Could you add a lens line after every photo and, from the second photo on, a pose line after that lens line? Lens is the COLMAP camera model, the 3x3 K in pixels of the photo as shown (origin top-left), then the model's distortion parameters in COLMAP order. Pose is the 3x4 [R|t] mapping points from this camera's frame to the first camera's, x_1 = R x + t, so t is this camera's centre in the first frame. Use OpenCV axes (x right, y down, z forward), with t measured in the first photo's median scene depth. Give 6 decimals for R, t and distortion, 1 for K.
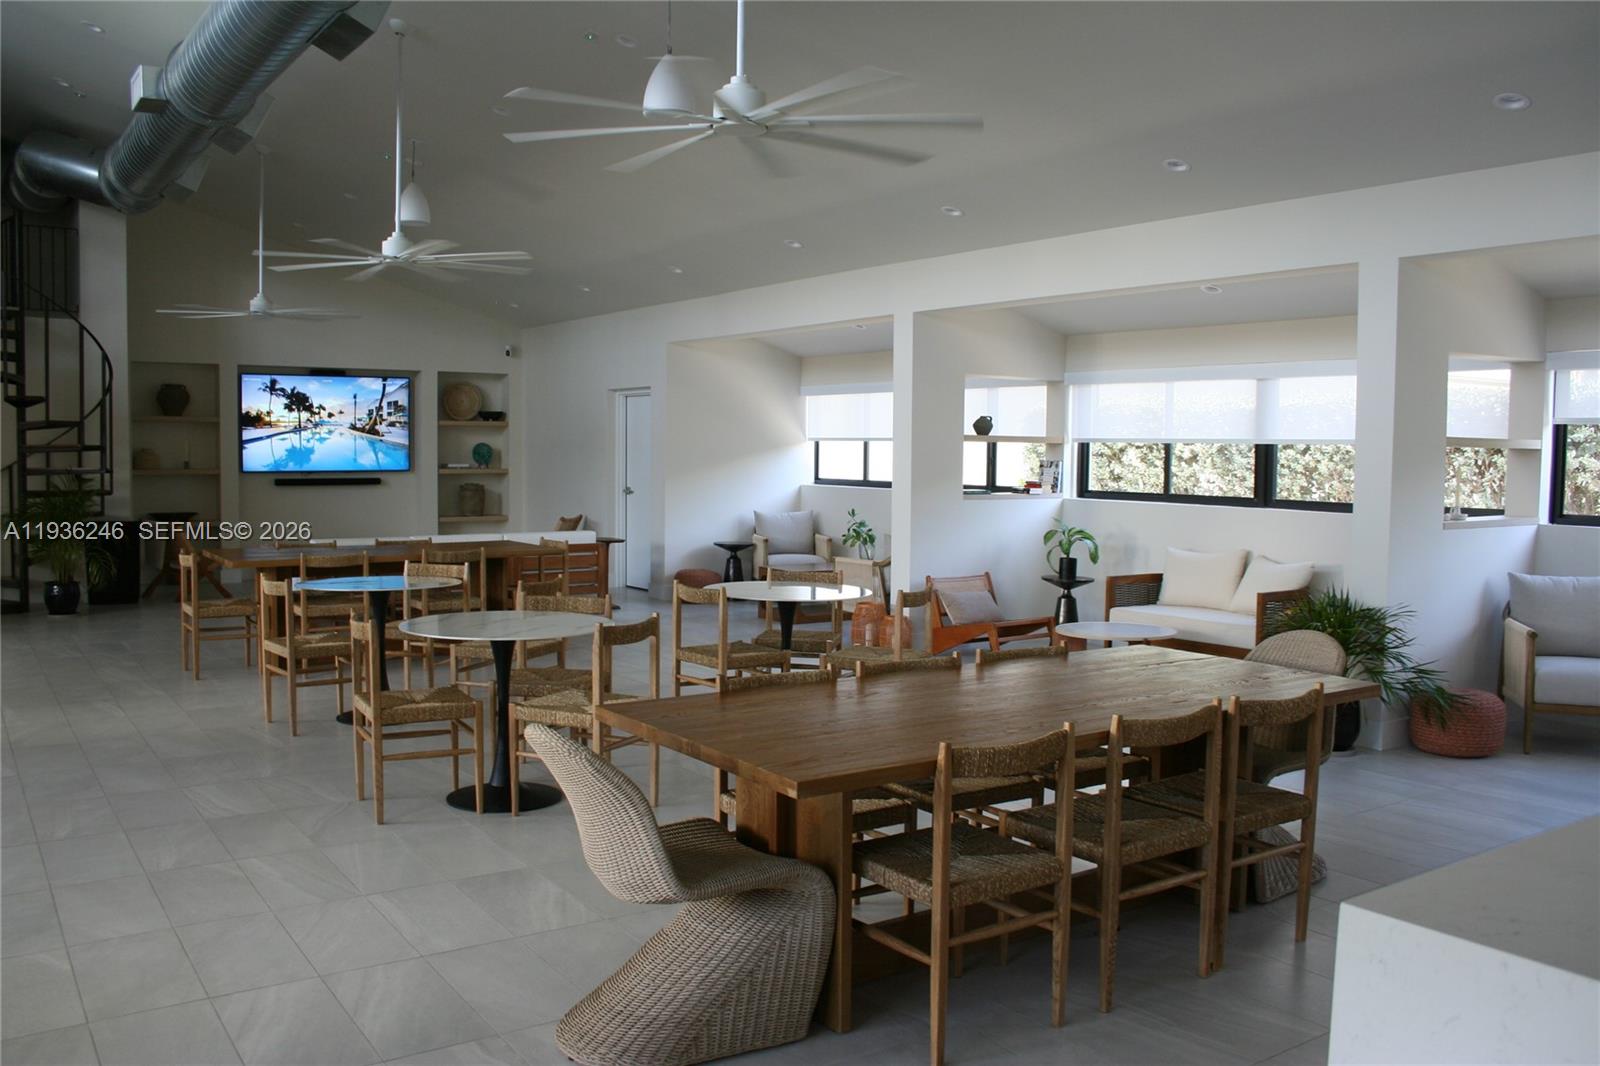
lens RADIAL K [[1344.9, 0, 798.8], [0, 1344.9, 524.8], [0, 0, 1]] dist [-0.136446, 0.104290]
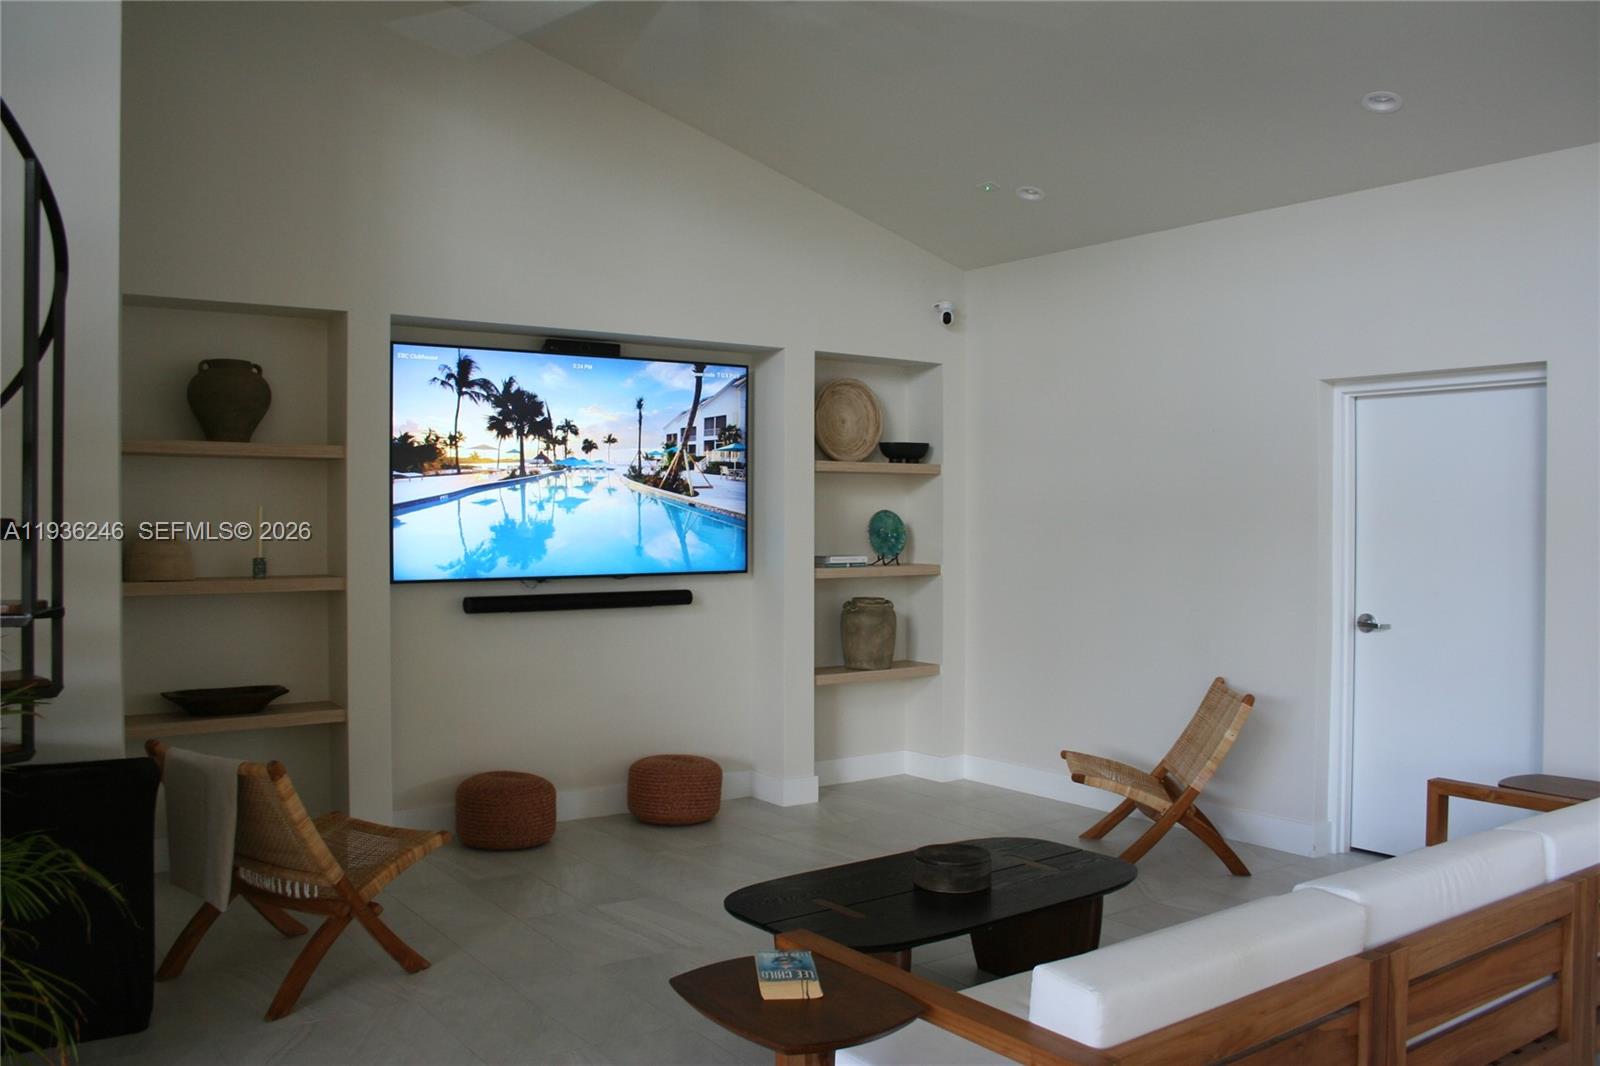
lens RADIAL K [[1344.9, 0, 802.8], [0, 1344.9, 530.3], [0, 0, 1]] dist [-0.136446, 0.104290]
pose [[0.999684, -0.007122, 0.024100, -0.295965], [0.008241, 0.998876, -0.046676, -0.034875], [-0.023741, 0.046860, 0.998619, 0.567721]]
